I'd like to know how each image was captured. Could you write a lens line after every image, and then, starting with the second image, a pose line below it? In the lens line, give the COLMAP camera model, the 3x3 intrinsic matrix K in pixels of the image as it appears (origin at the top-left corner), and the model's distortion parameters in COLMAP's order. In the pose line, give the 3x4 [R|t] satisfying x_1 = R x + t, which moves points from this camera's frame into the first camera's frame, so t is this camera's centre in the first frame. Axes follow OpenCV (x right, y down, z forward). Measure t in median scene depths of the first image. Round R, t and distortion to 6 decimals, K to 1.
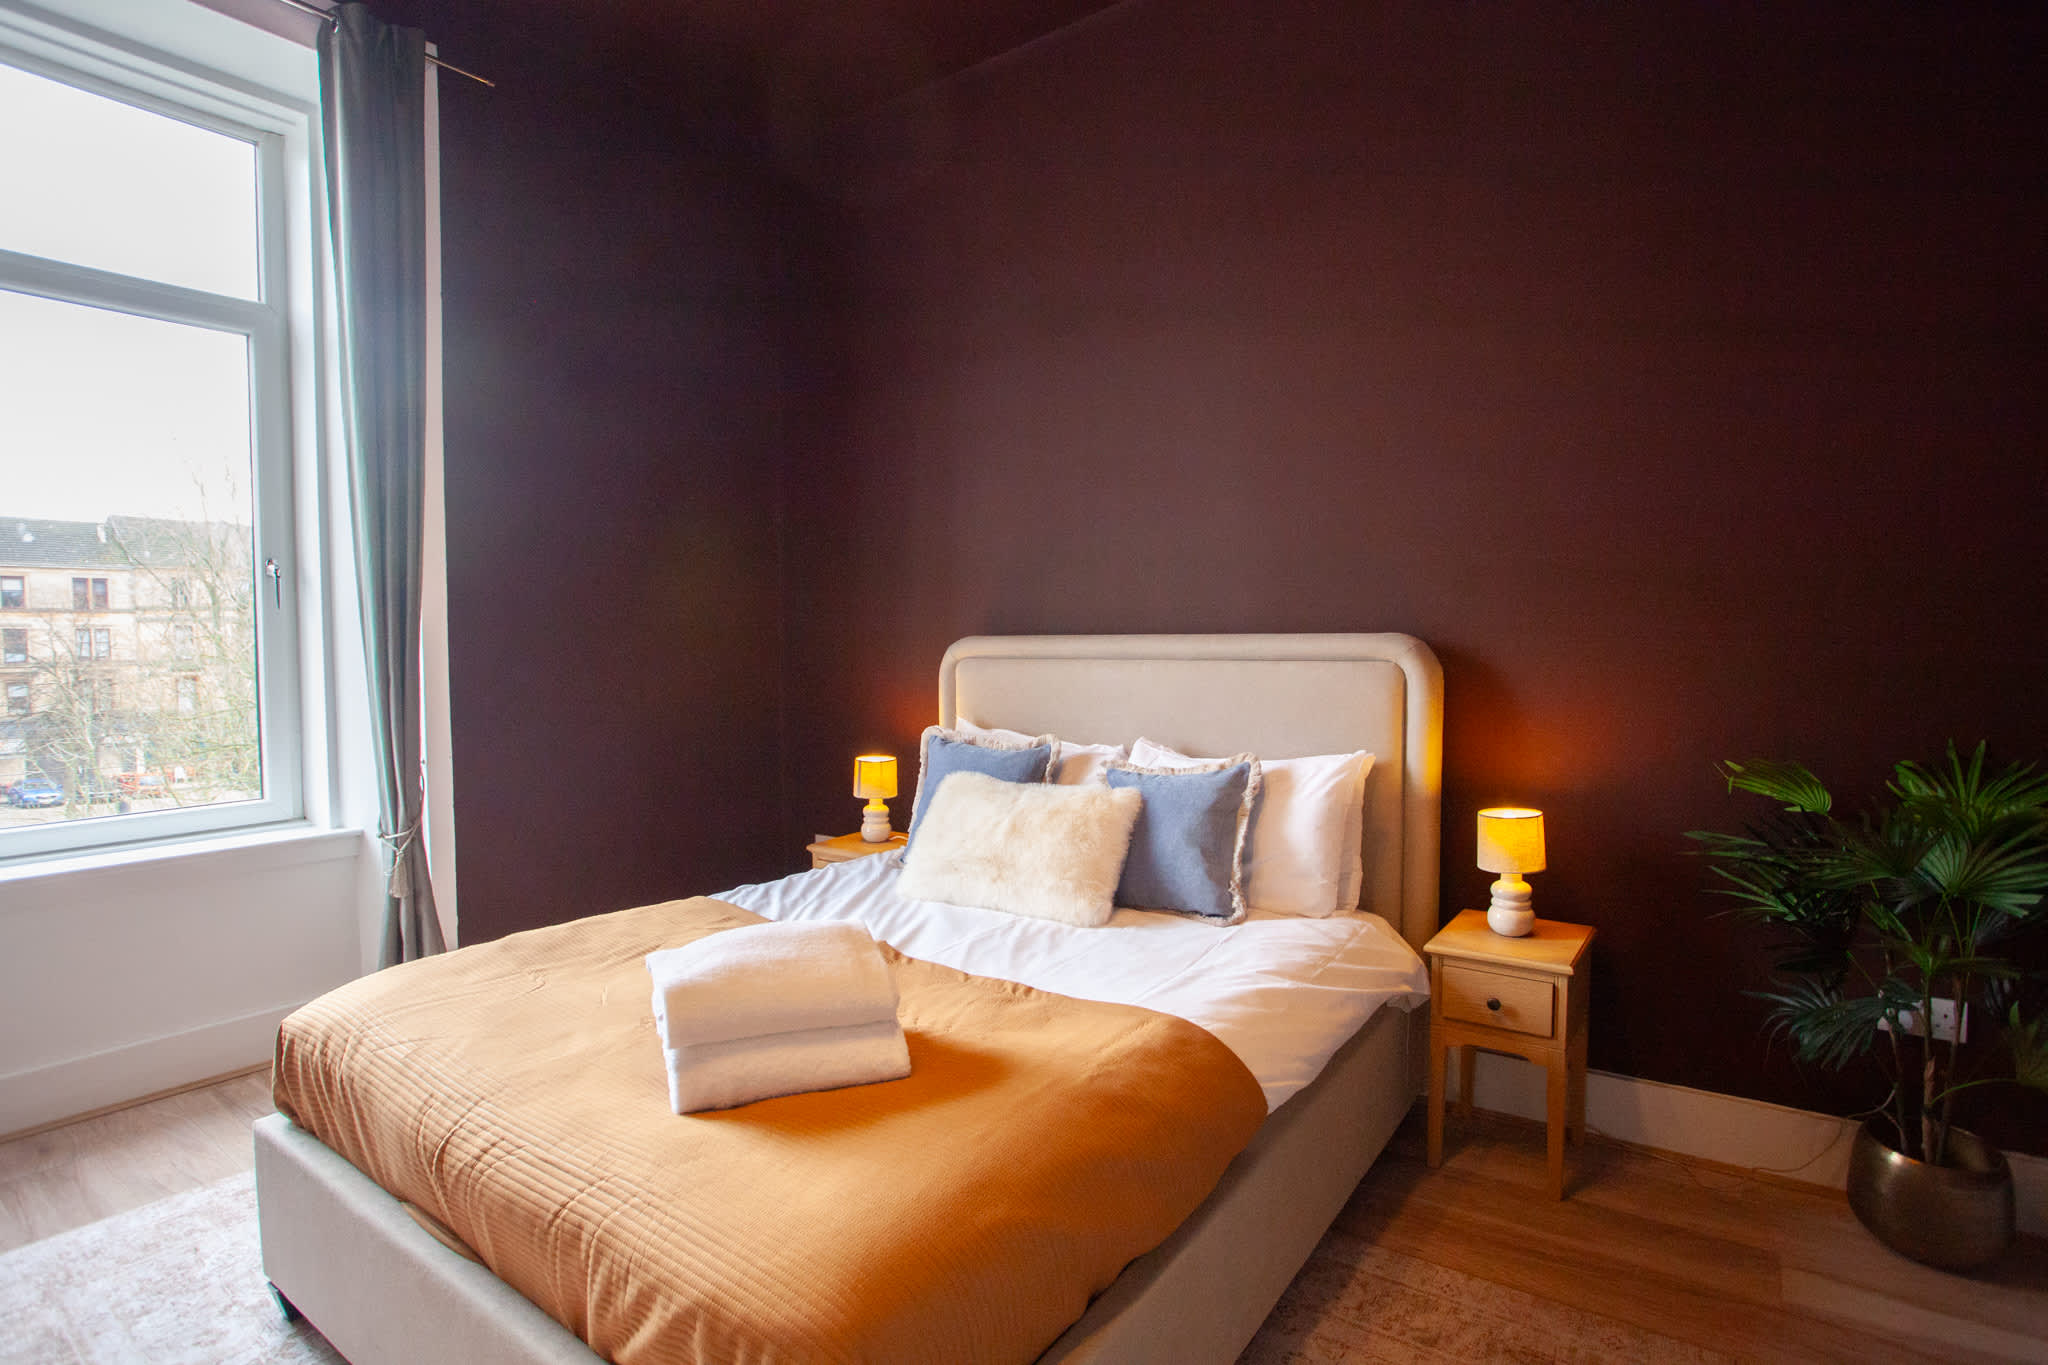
lens RADIAL K [[1067.7, 0, 1024.0], [0, 1067.7, 682.5], [0, 0, 1]] dist [-0.070236, 0.025196]
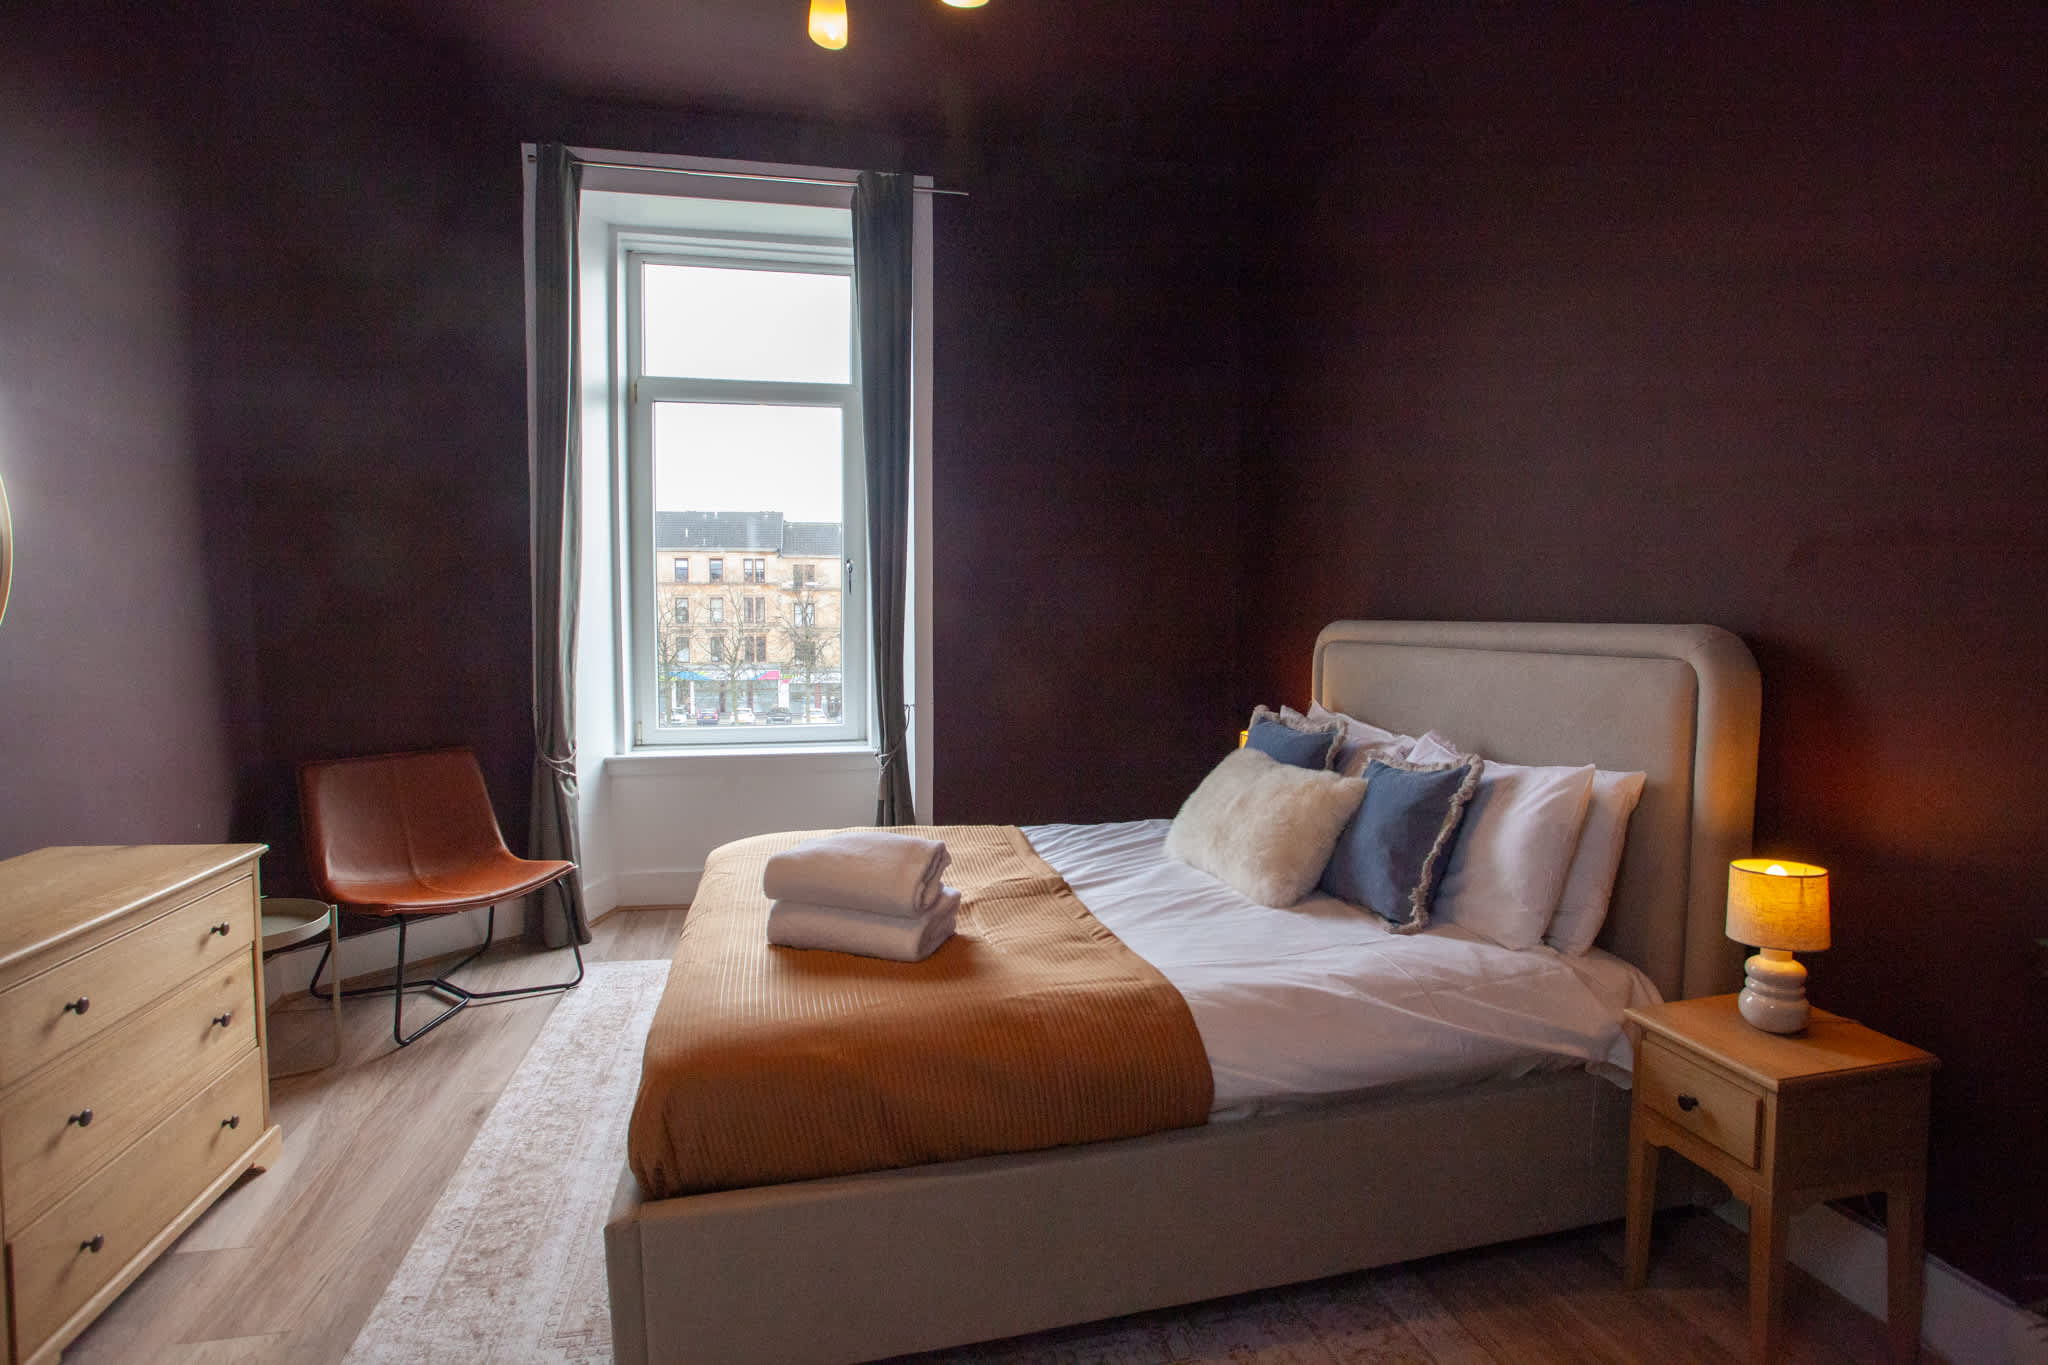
lens RADIAL K [[1025.0, 0, 1007.6], [0, 1025.0, 679.7], [0, 0, 1]] dist [-0.071803, 0.034729]
pose [[0.738506, 0.052601, -0.672192, 0.521682], [-0.039058, 0.998616, 0.035233, -0.012661], [0.673114, 0.000235, 0.739538, 0.105385]]
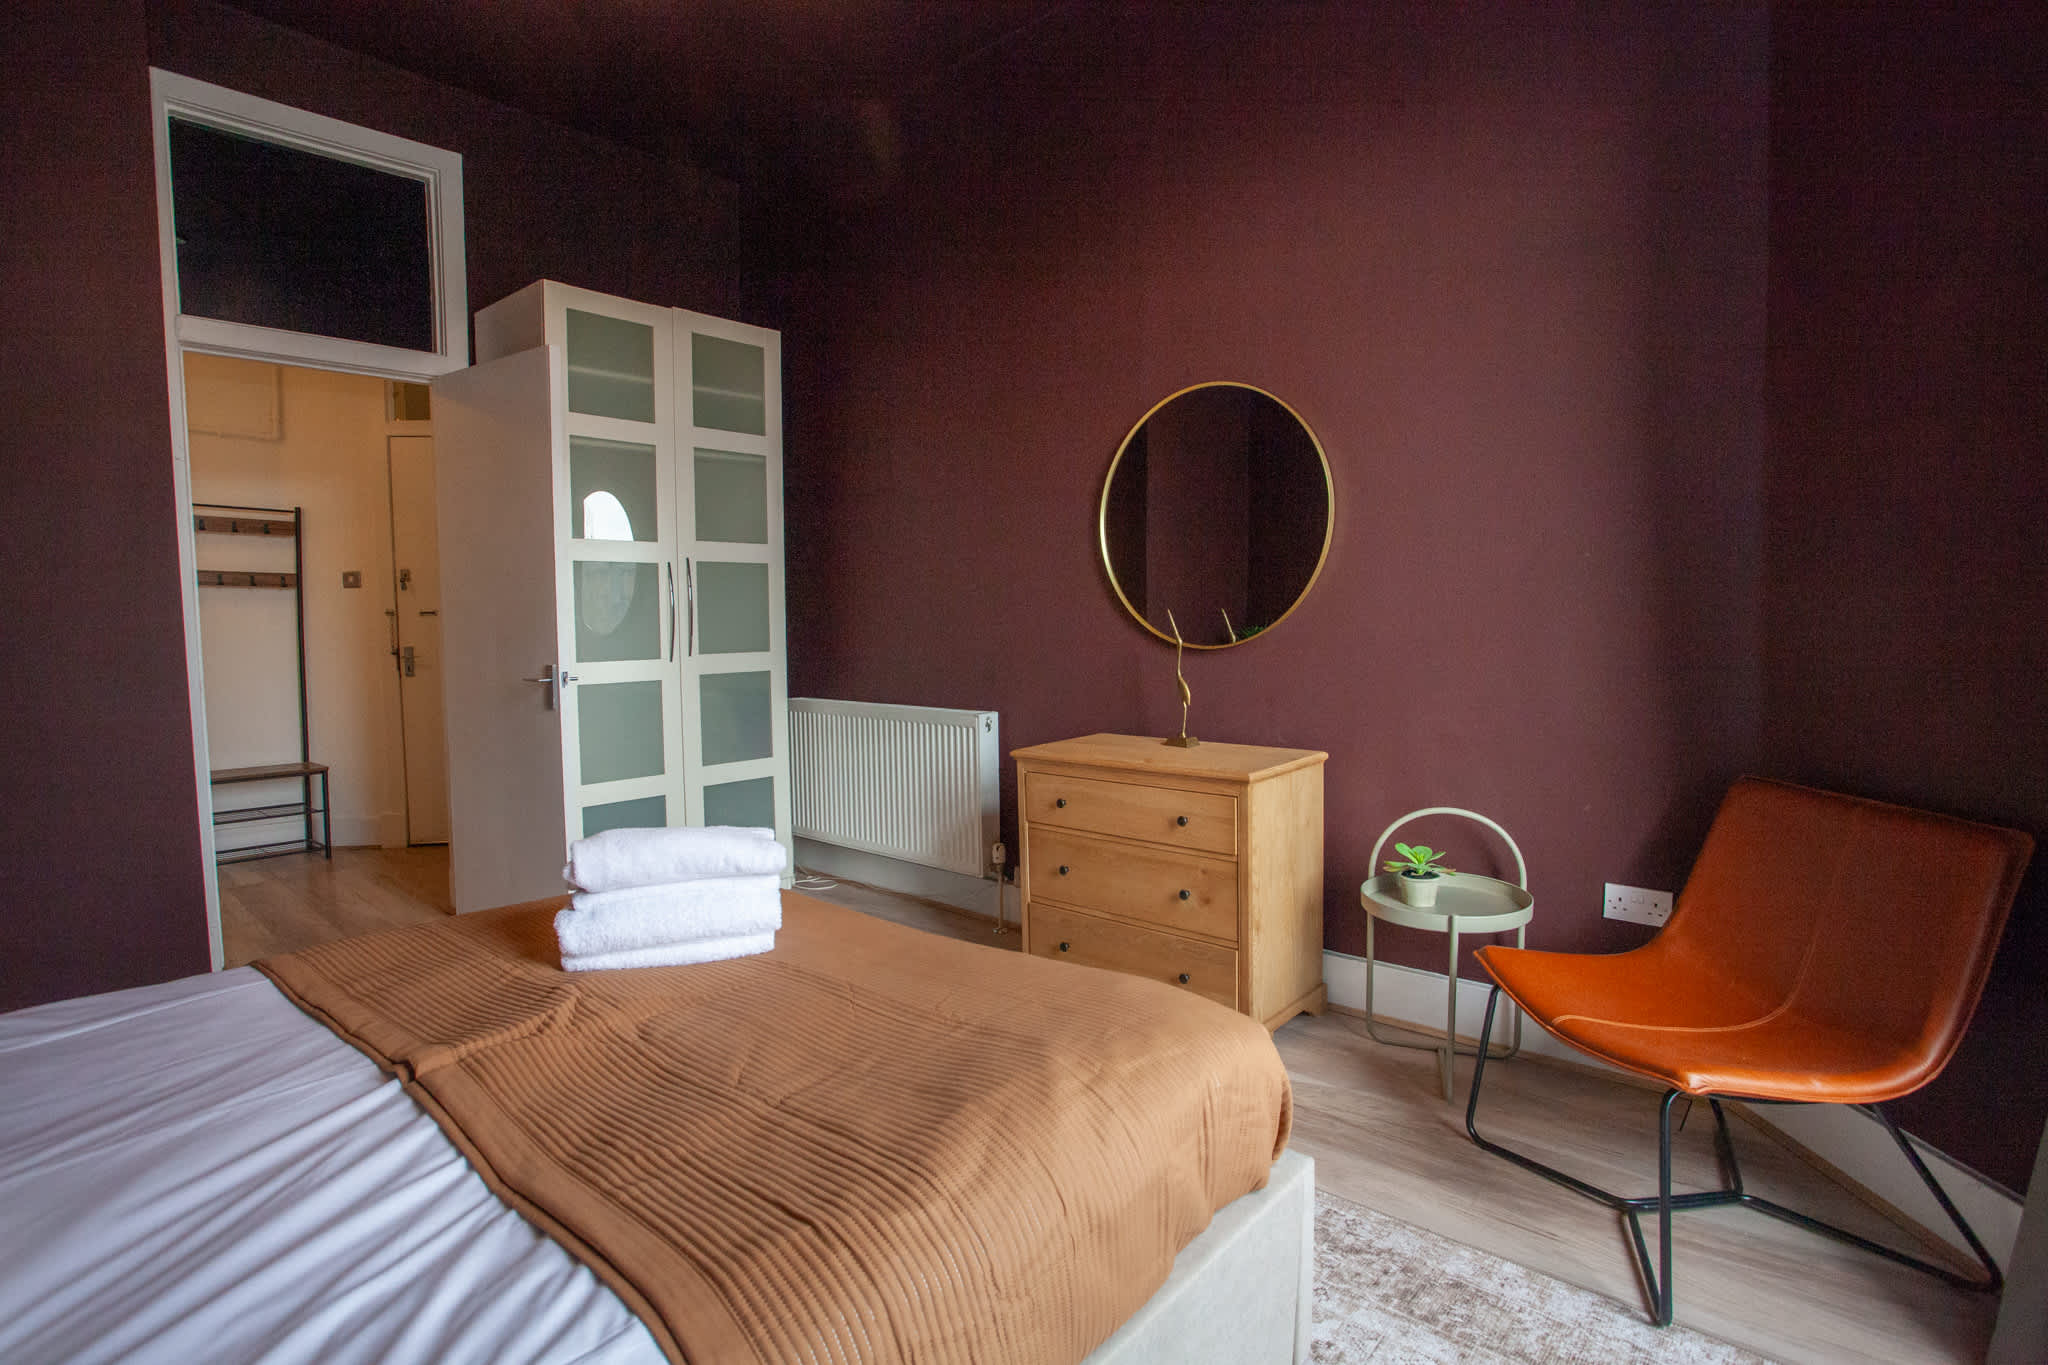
lens RADIAL K [[1025.0, 0, 1007.6], [0, 1025.0, 679.7], [0, 0, 1]] dist [-0.071803, 0.034729]
pose [[-0.992260, 0.012639, 0.123529, -0.474448], [0.026090, 0.993821, 0.107888, -0.008757], [-0.121402, 0.110276, -0.986459, 1.330331]]
